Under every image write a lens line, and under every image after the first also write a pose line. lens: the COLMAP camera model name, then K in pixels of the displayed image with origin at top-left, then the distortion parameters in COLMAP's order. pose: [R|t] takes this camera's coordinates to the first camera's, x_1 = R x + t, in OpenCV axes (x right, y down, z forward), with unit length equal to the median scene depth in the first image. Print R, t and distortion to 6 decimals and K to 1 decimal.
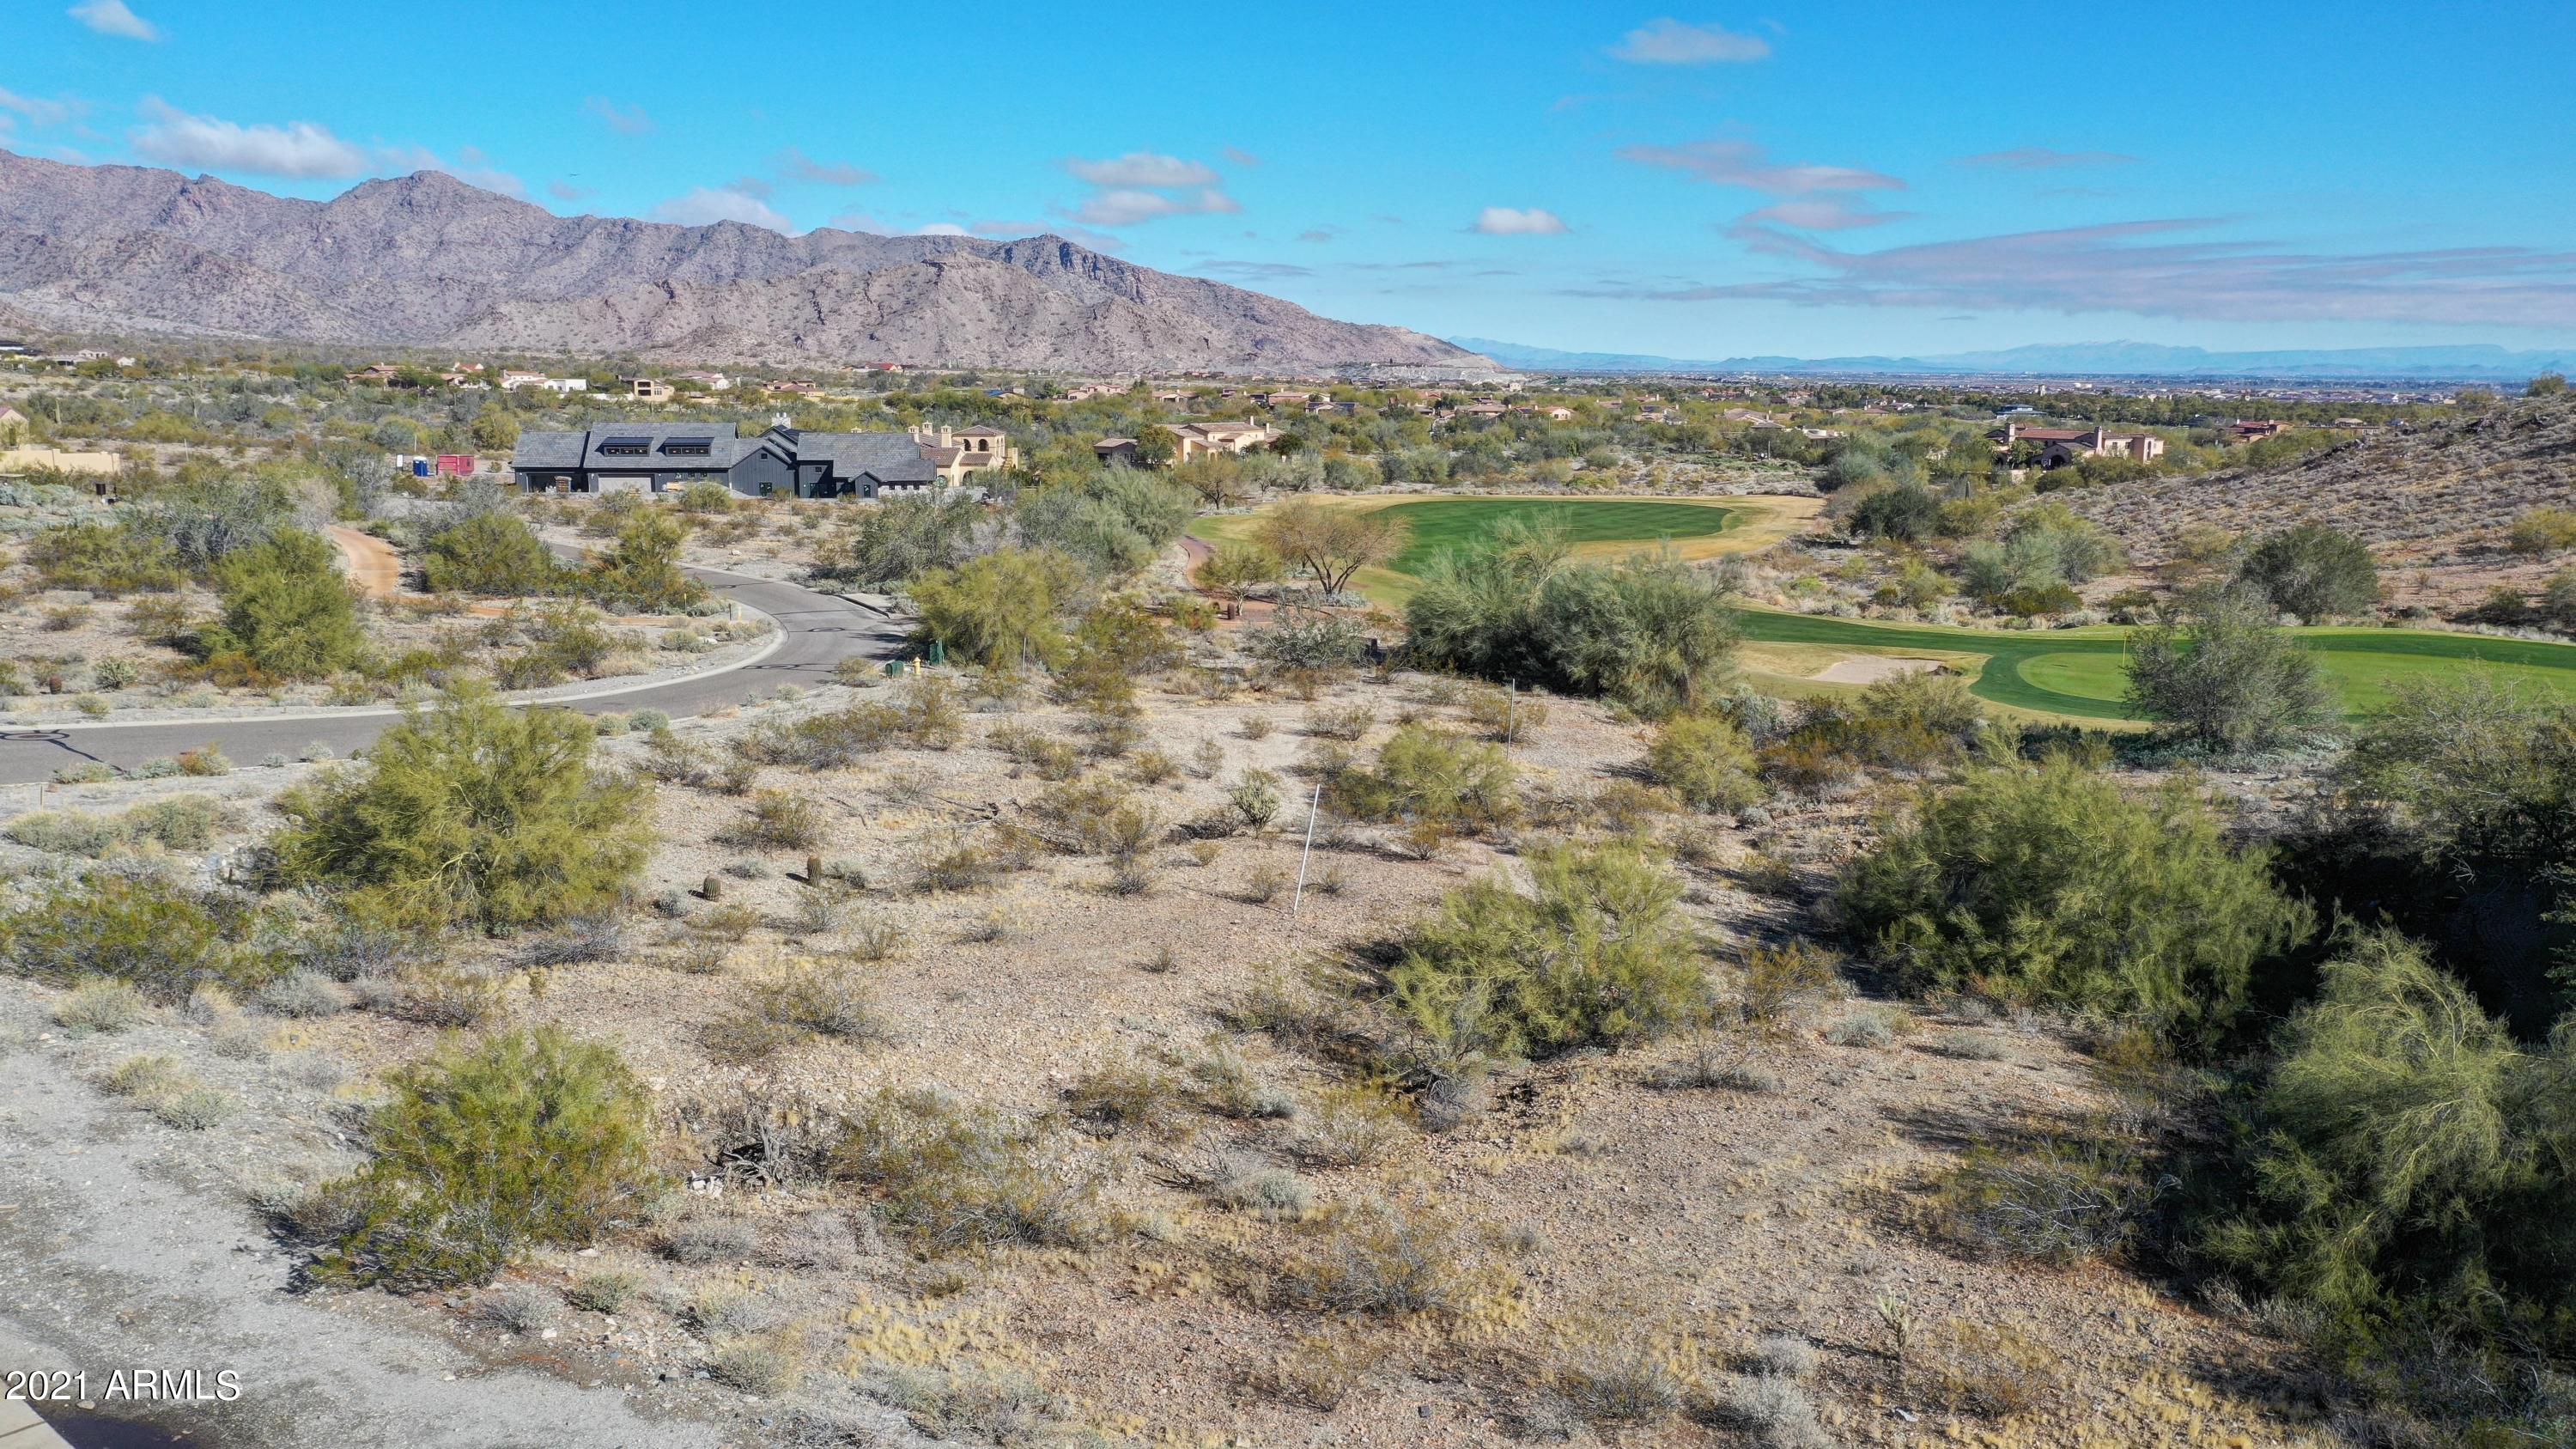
lens RADIAL K [[2034.0, 0, 1282.3], [0, 2034.0, 711.8], [0, 0, 1]] dist [0.000535, 0.002656]
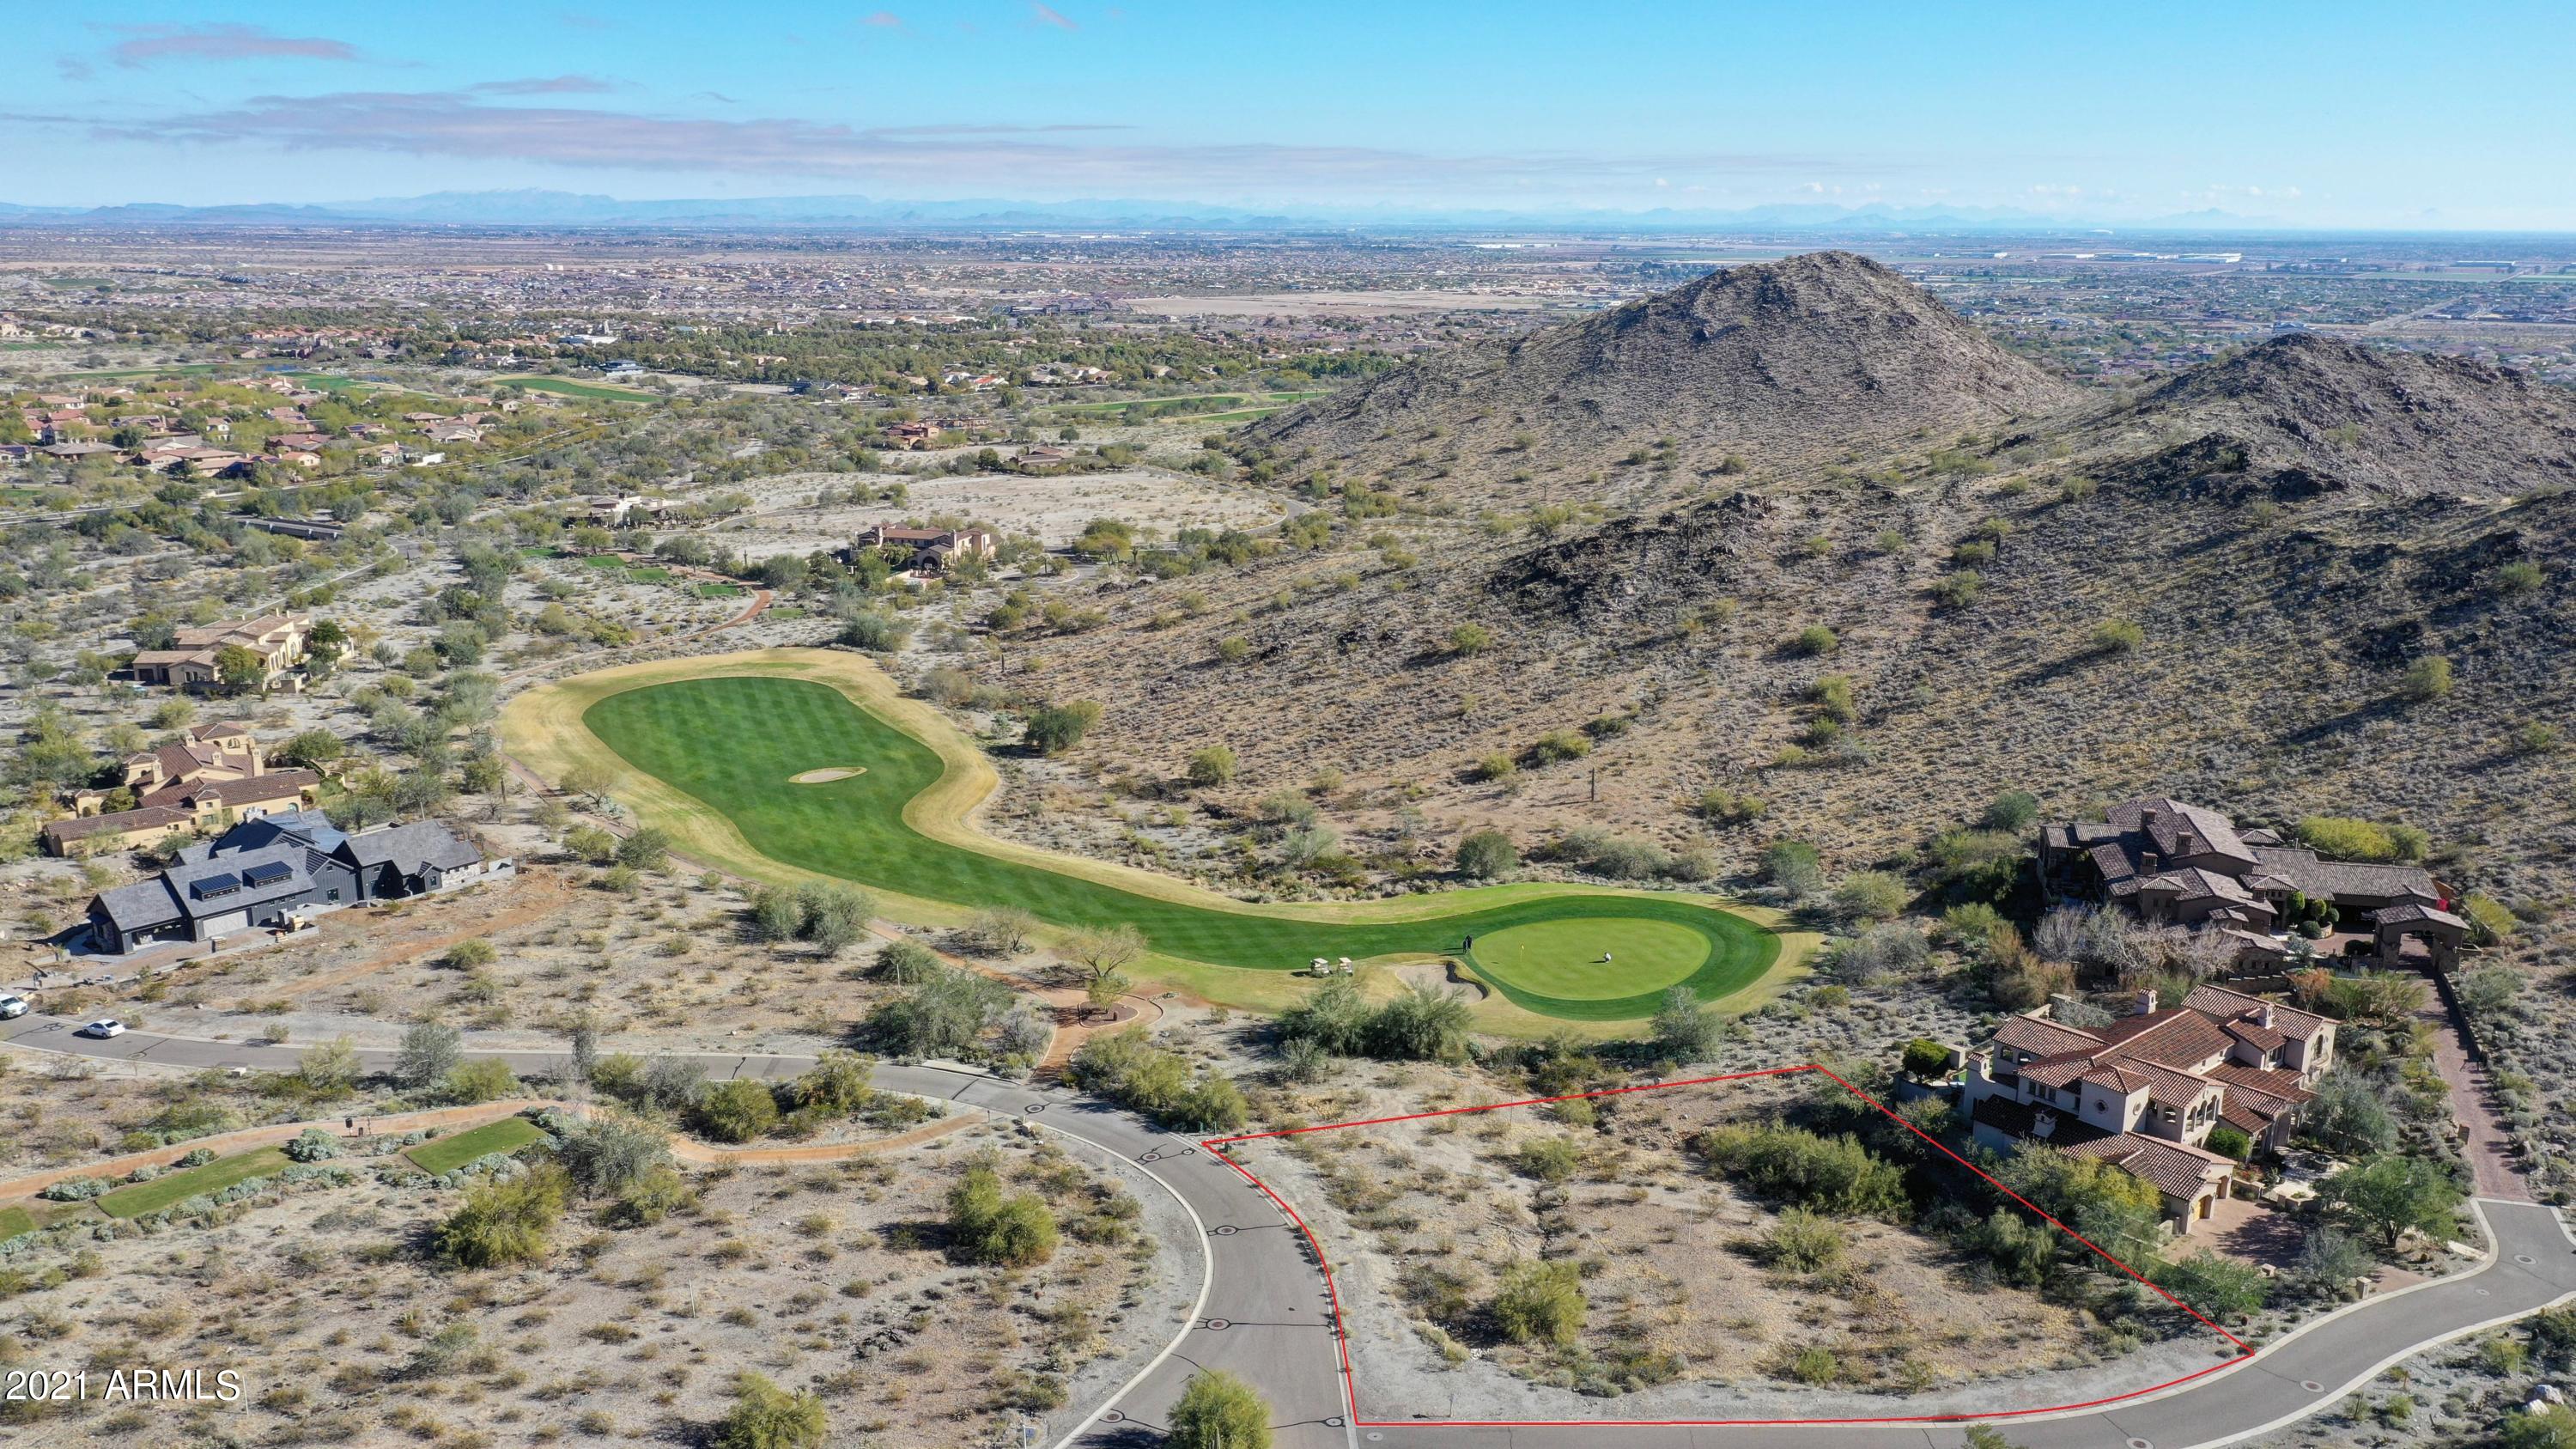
lens RADIAL K [[2032.6, 0, 1284.2], [0, 2032.6, 727.2], [0, 0, 1]] dist [0.002357, -0.001709]
pose [[0.743626, -0.164913, 0.647938, -0.301588], [0.112016, 0.986135, 0.122433, -0.146581], [-0.659146, -0.018465, 0.751789, -0.128978]]
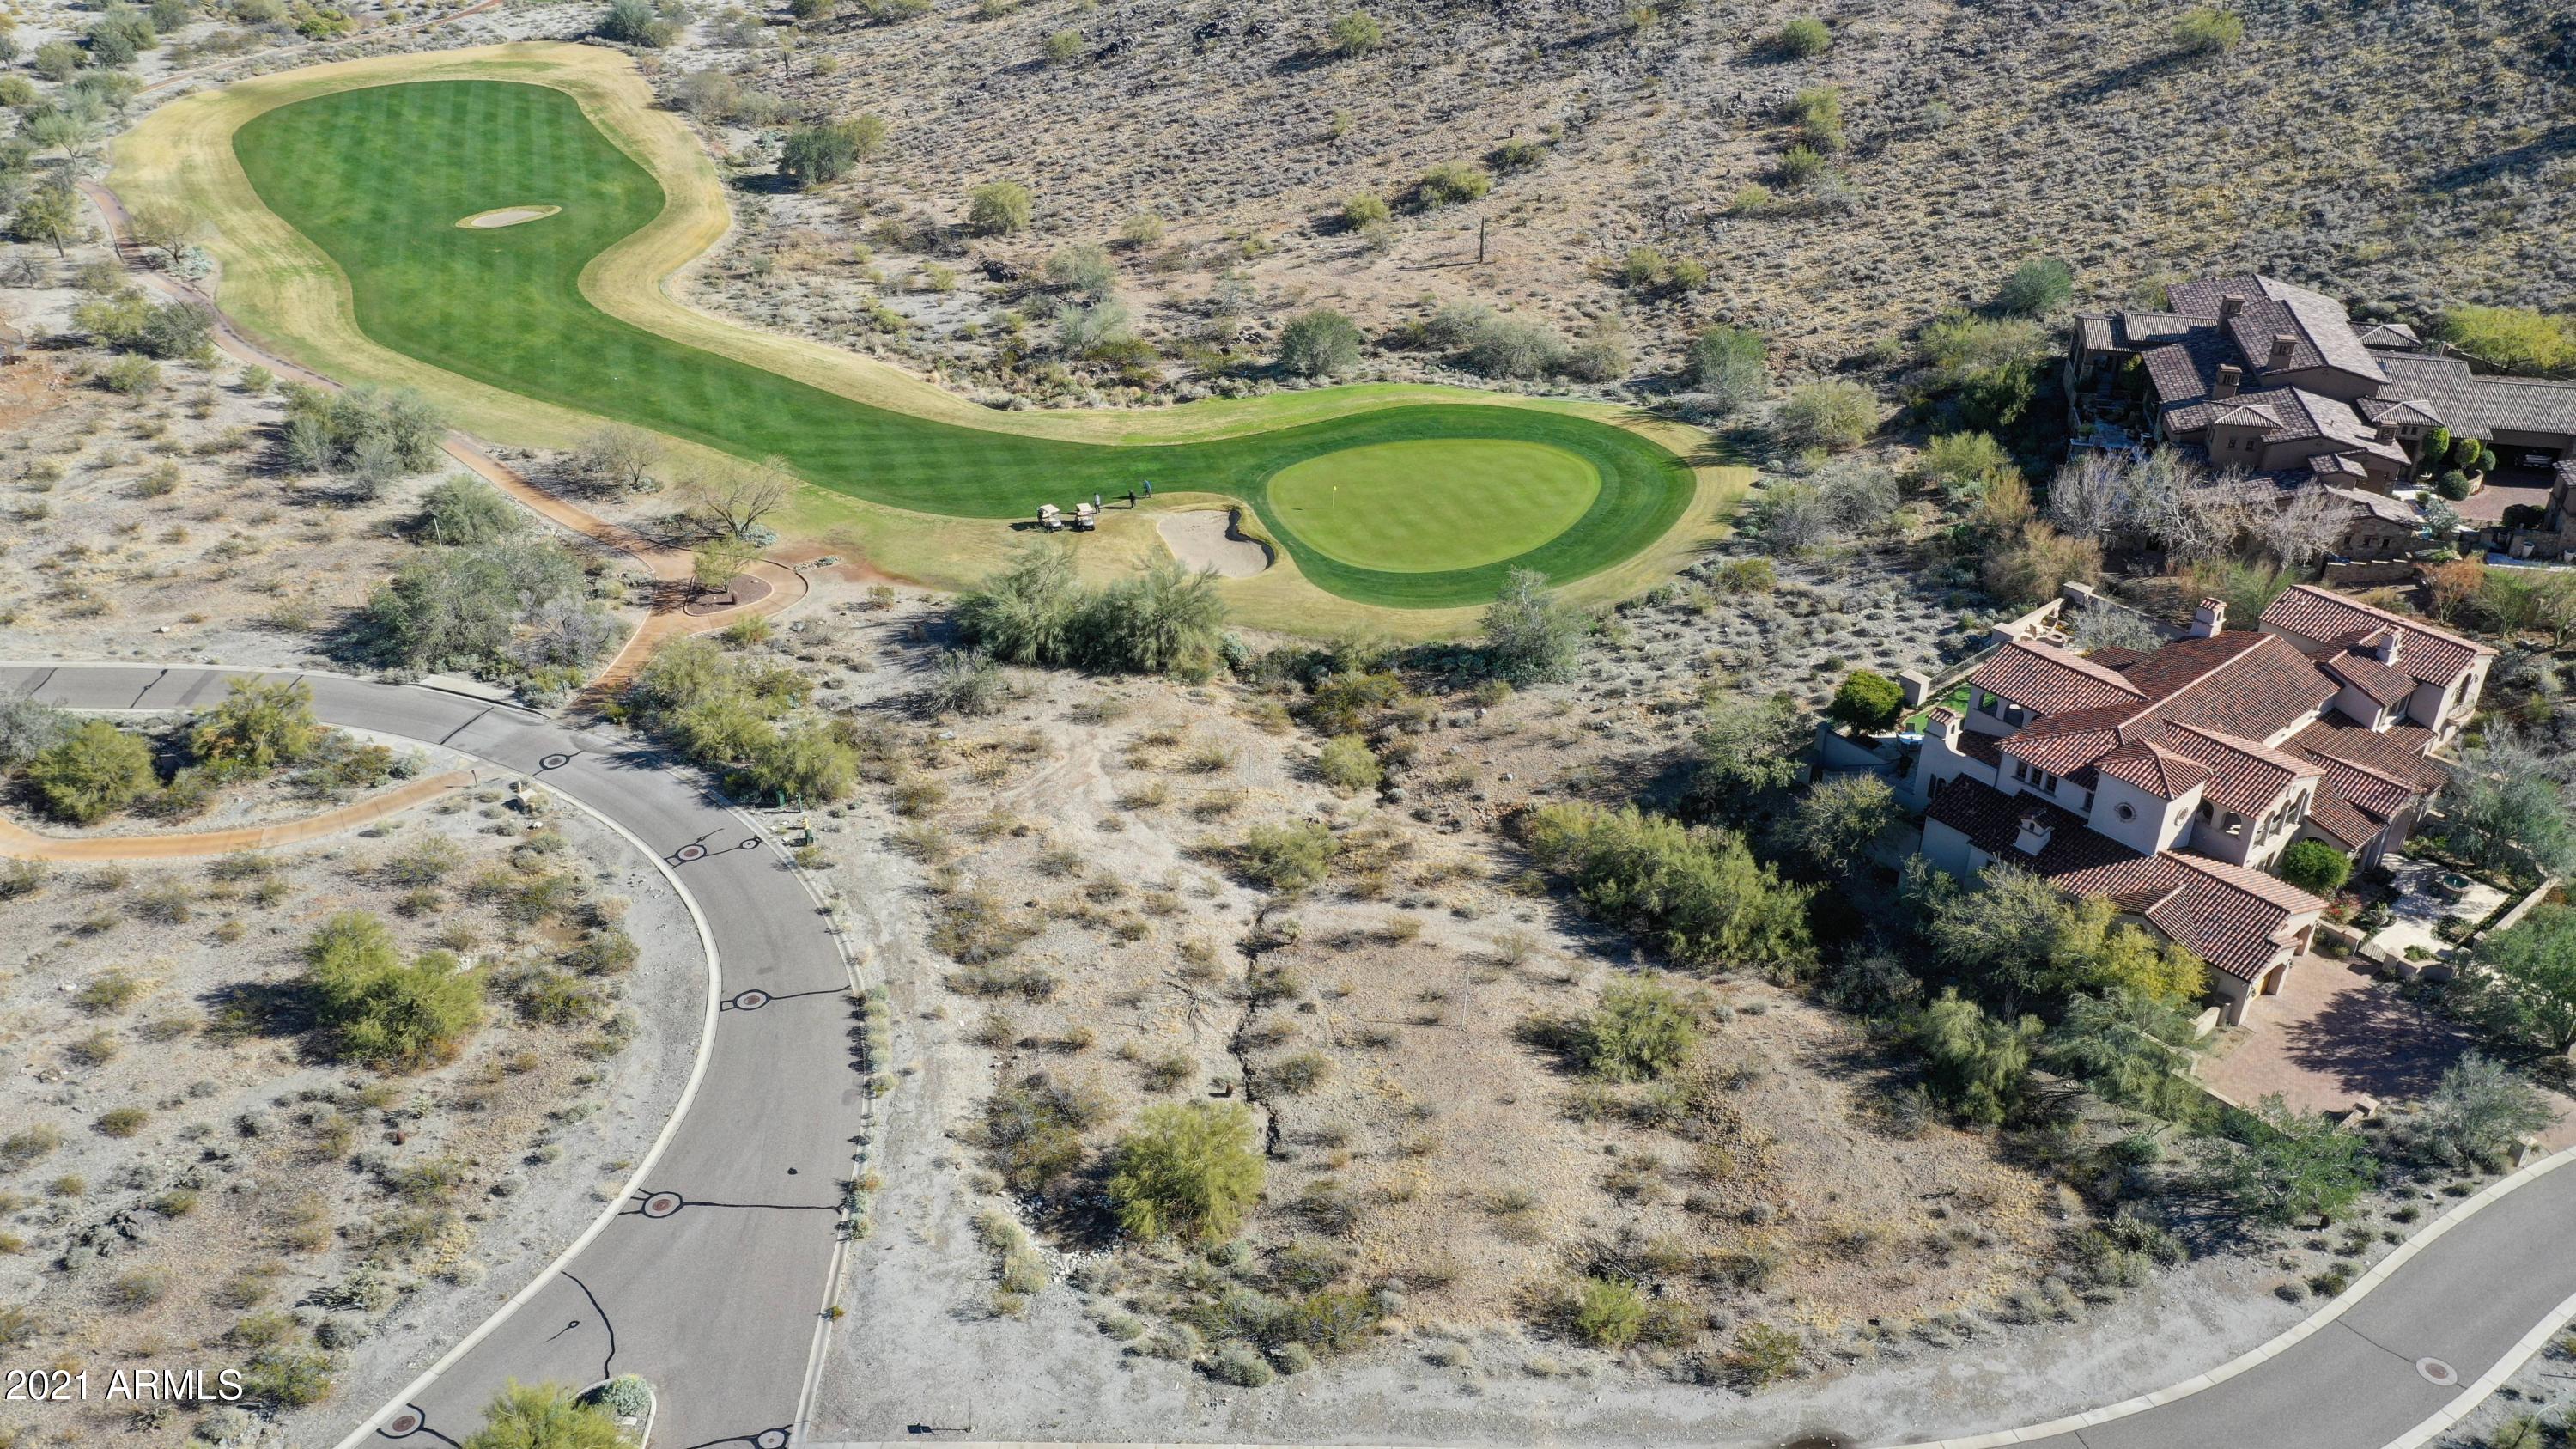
lens RADIAL K [[2024.9, 0, 1288.0], [0, 2024.9, 724.5], [0, 0, 1]] dist [0.005289, -0.000885]
pose [[0.745787, -0.338293, 0.573899, -0.150965], [0.109201, 0.911898, 0.395622, -0.127653], [-0.657174, -0.232379, 0.717023, -0.043534]]
